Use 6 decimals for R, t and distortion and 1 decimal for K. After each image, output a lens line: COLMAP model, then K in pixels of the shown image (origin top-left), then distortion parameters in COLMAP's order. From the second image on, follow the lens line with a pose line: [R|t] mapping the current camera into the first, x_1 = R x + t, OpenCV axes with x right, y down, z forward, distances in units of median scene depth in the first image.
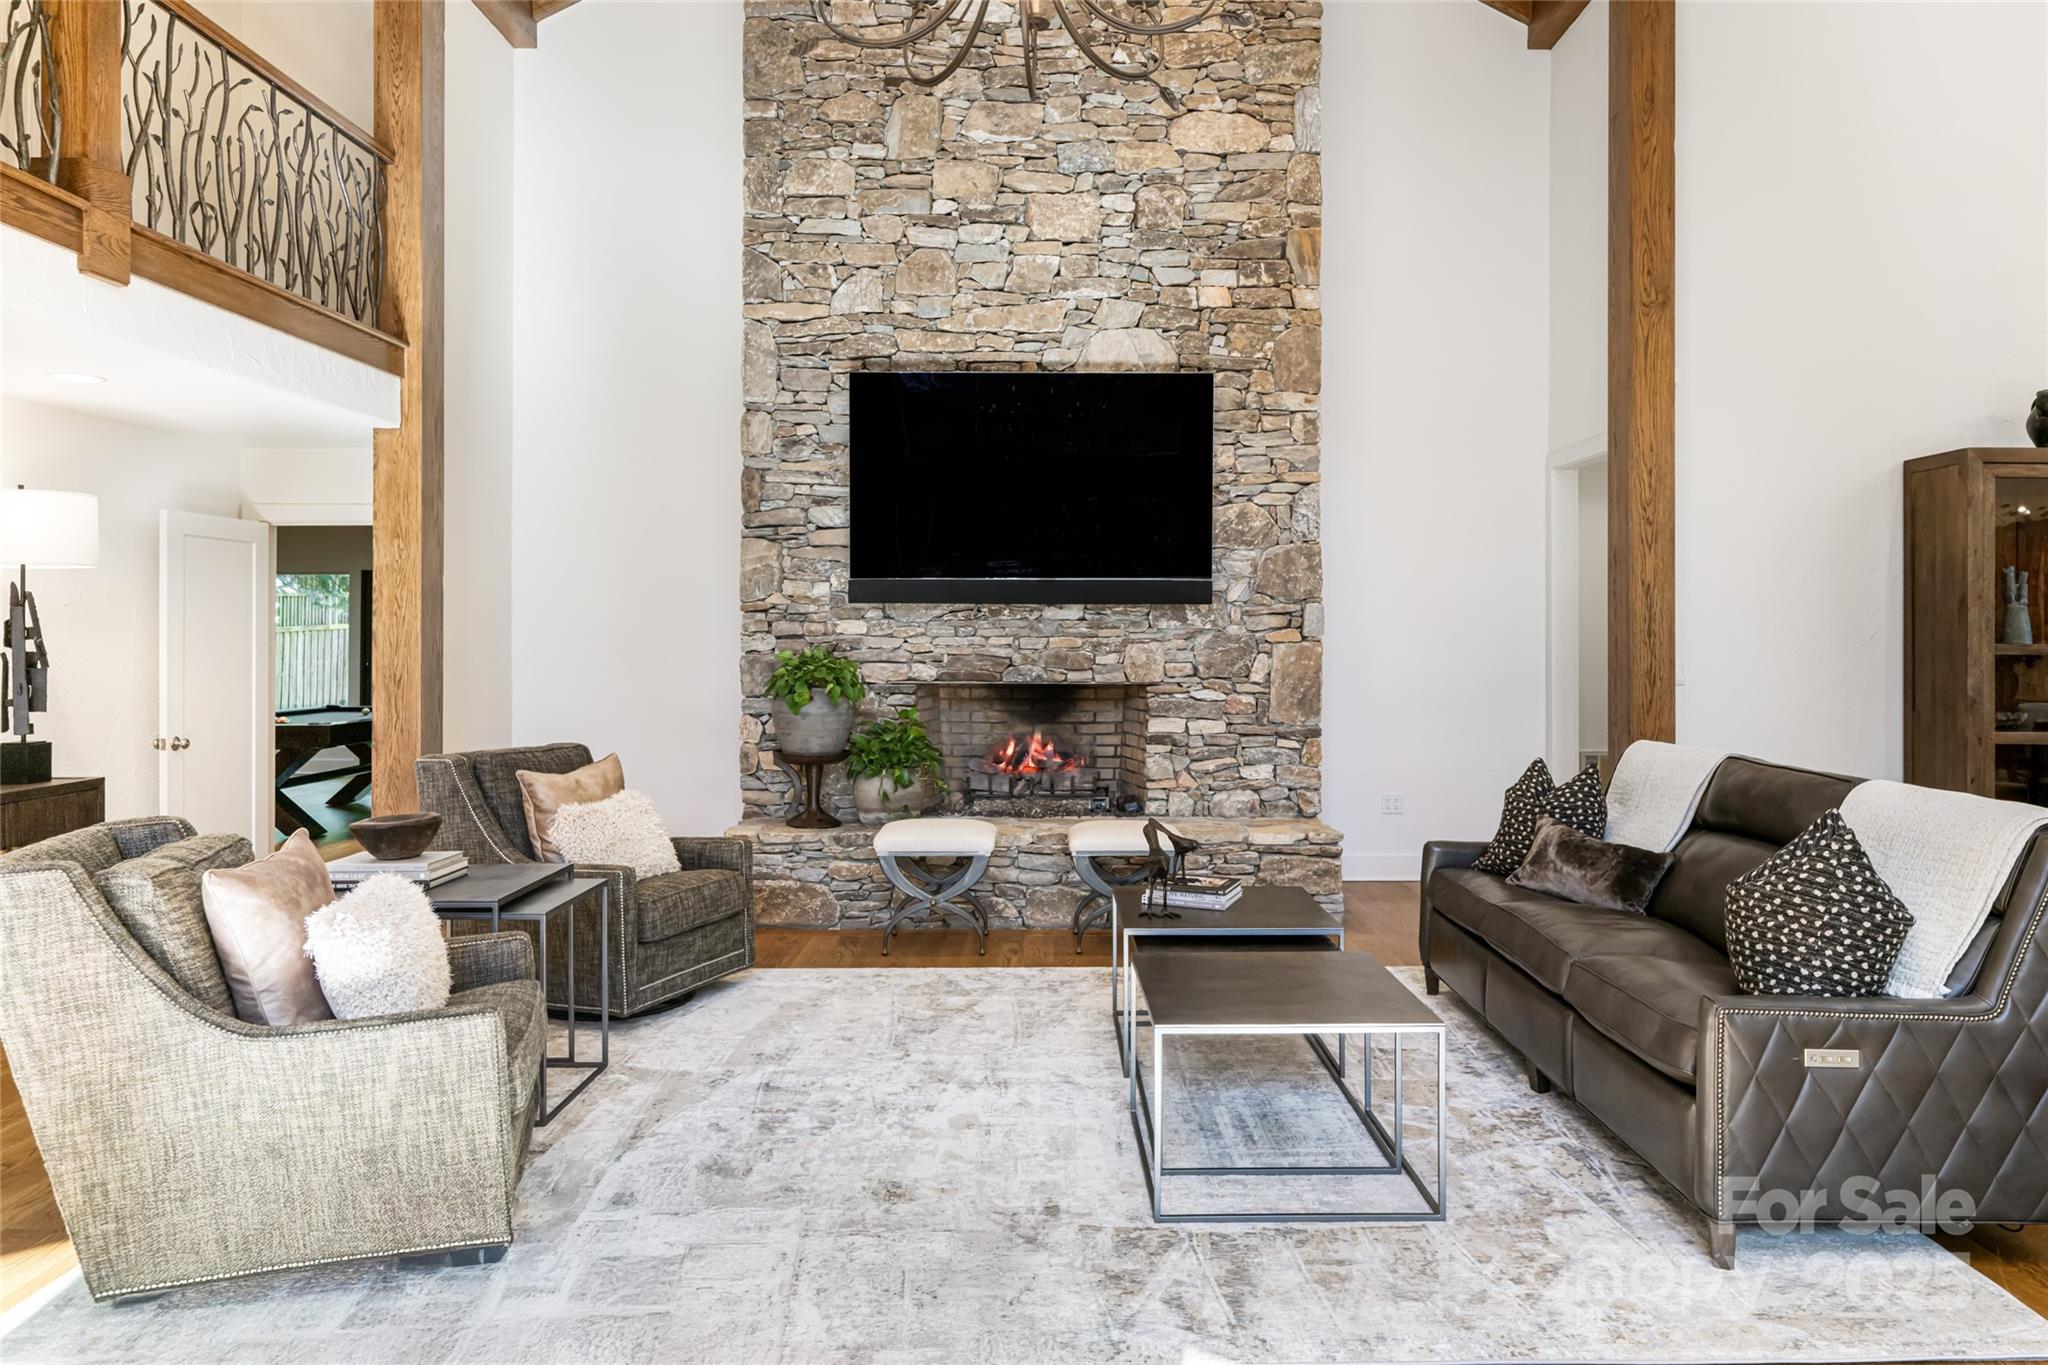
lens RADIAL K [[1300.3, 0, 1054.6], [0, 1300.3, 627.4], [0, 0, 1]] dist [-0.008686, -0.002380]
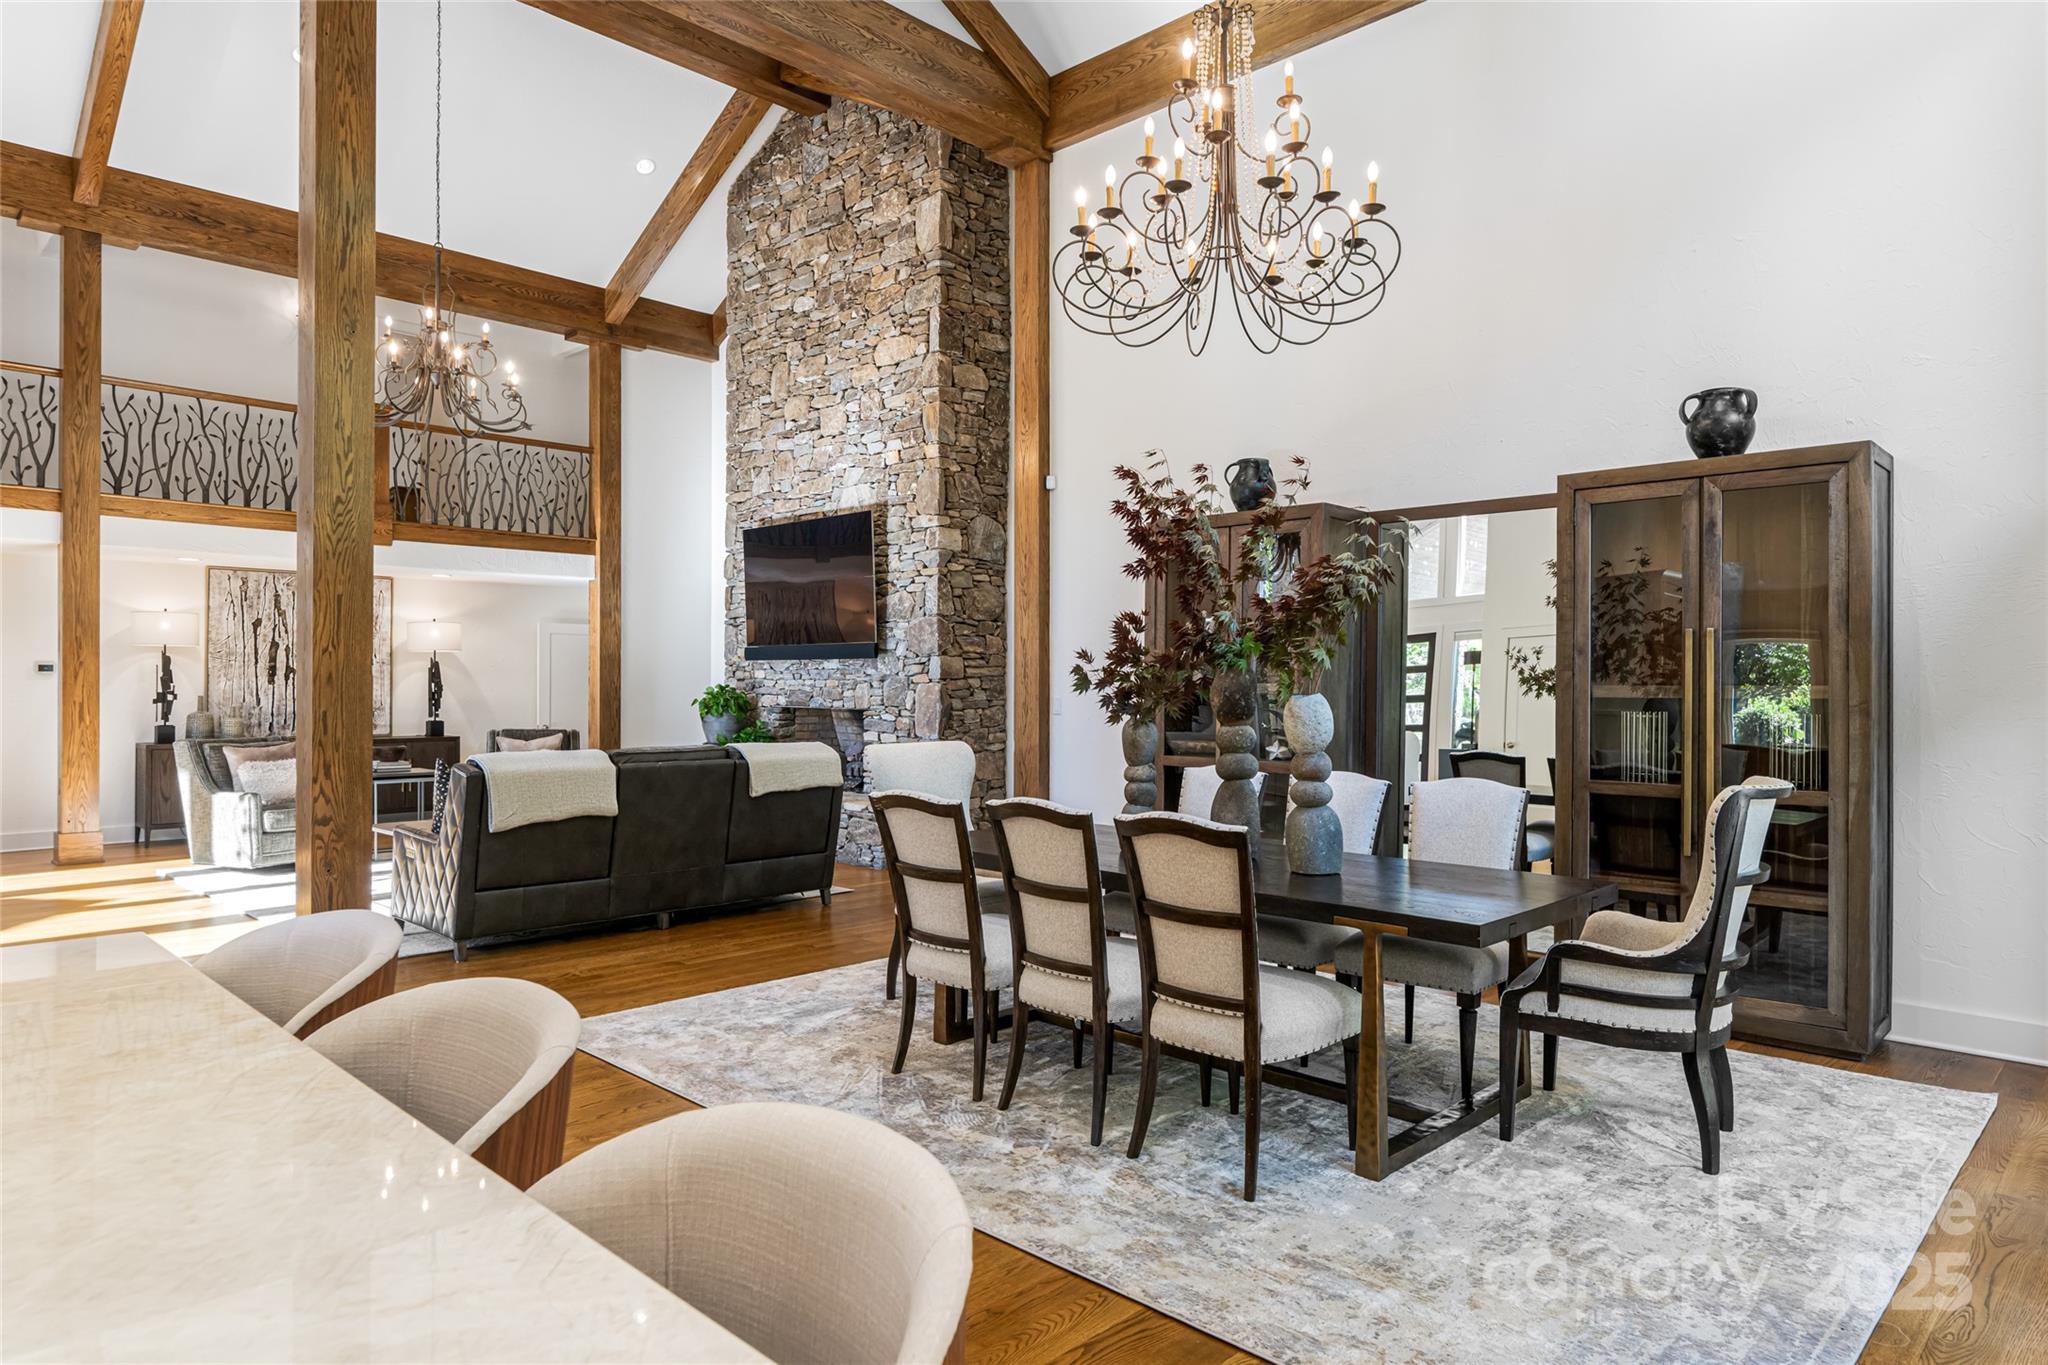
lens RADIAL K [[1230.1, 0, 1028.4], [0, 1230.1, 675.6], [0, 0, 1]] dist [0.000515, -0.000891]
pose [[0.707284, -0.003888, -0.706919, 1.268627], [0.001013, 0.999989, -0.004486, 0.009527], [0.706929, 0.002457, 0.707280, 0.087254]]
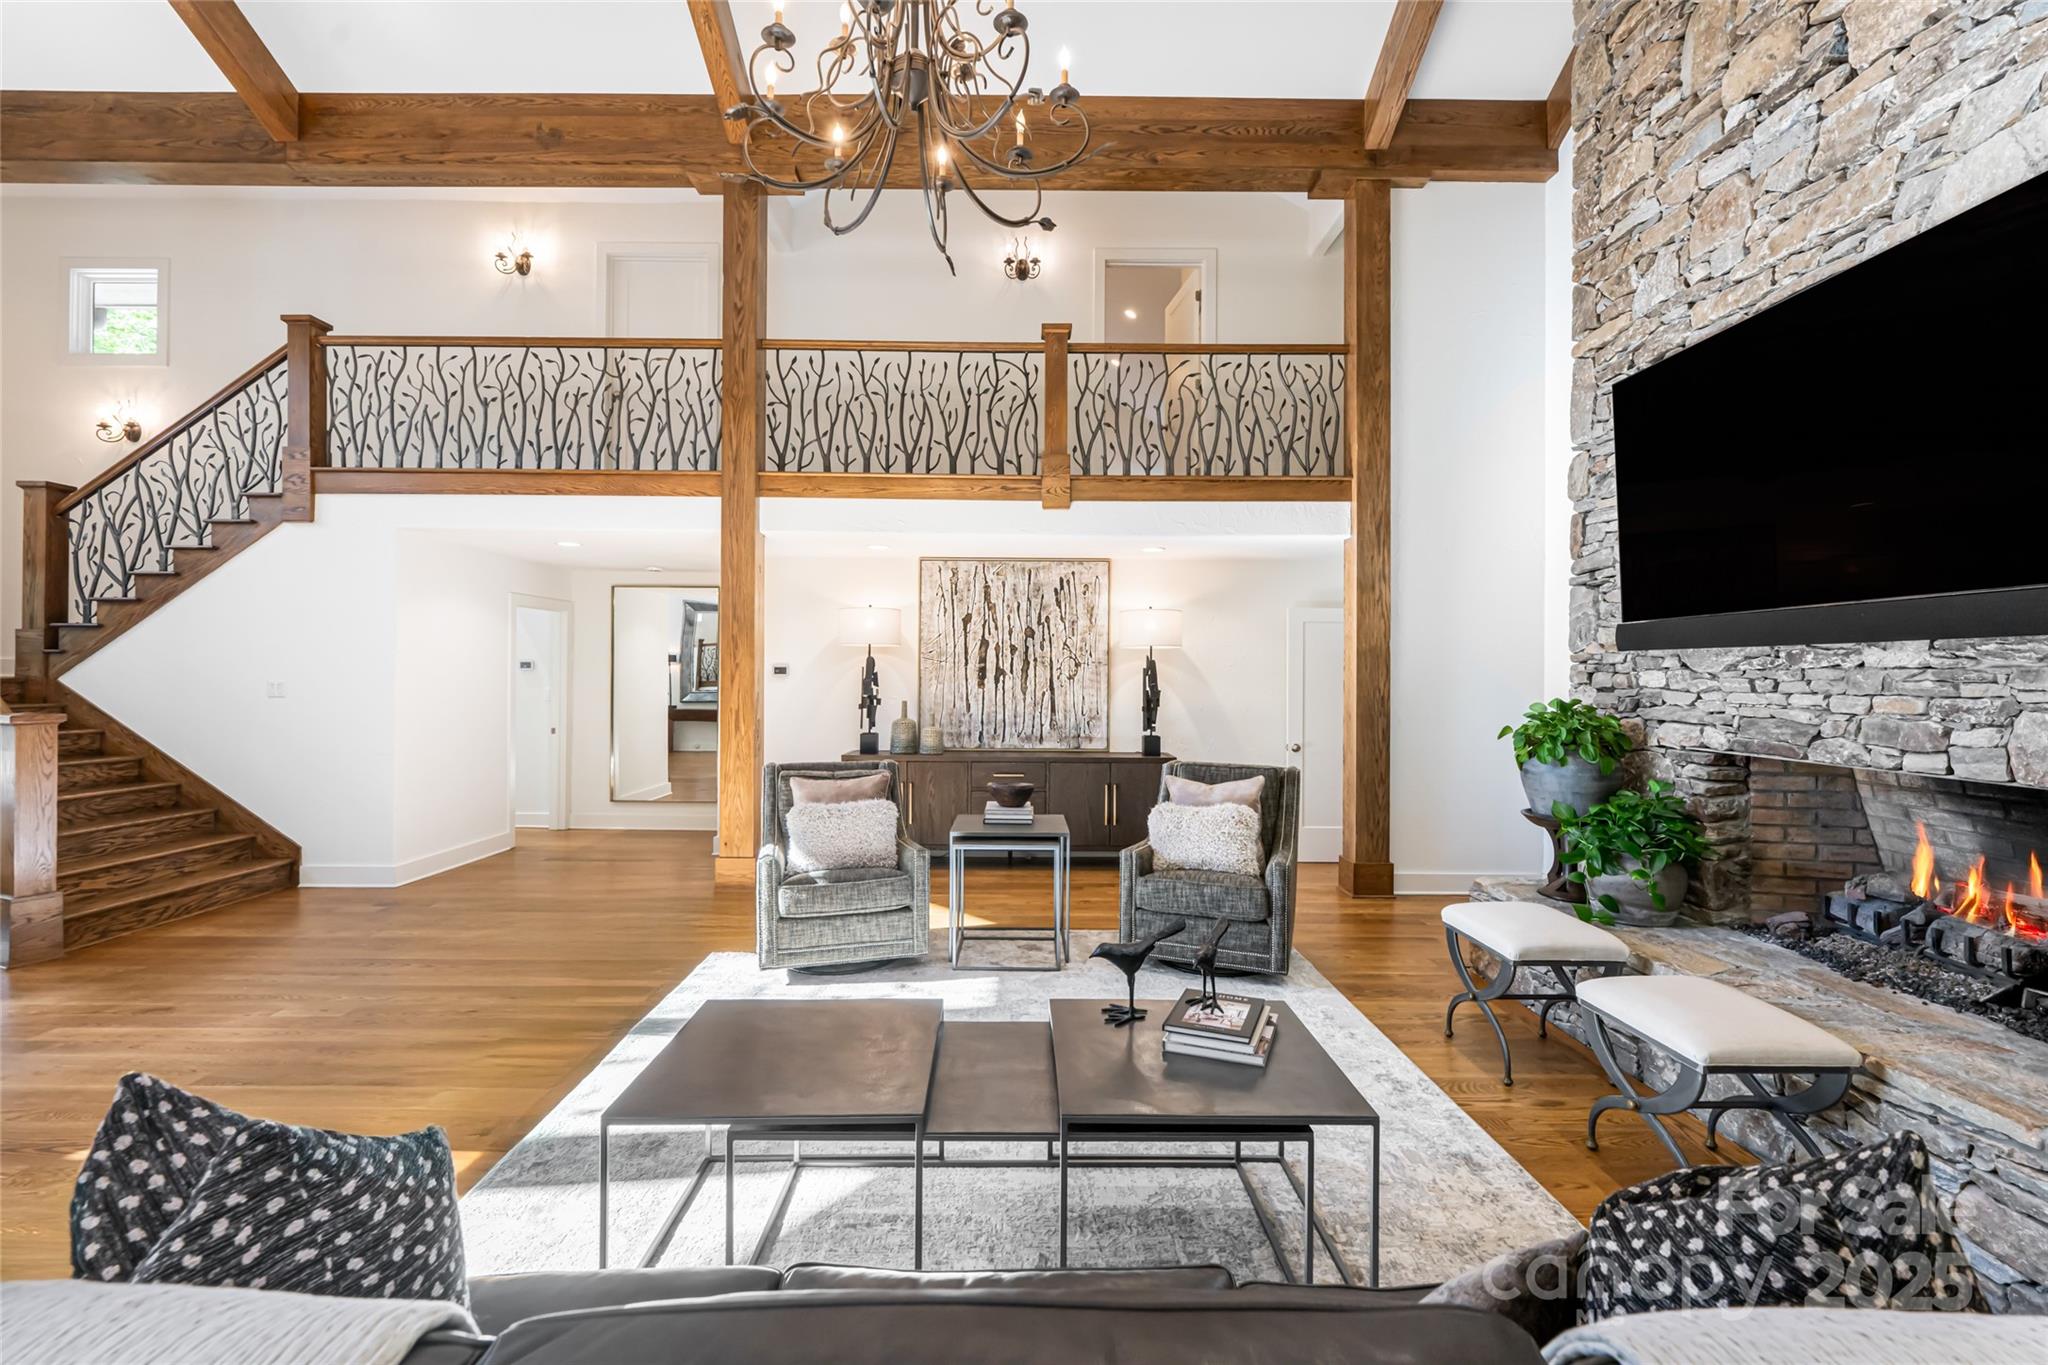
lens RADIAL K [[889.1, 0, 1019.5], [0, 889.1, 672.2], [0, 0, 1]] dist [-0.002800, 0.000225]
pose [[-0.008966, -0.005469, -0.999945, 0.425345], [-0.002587, 0.999982, -0.005446, -0.000506], [0.999956, 0.002538, -0.008980, 0.594782]]
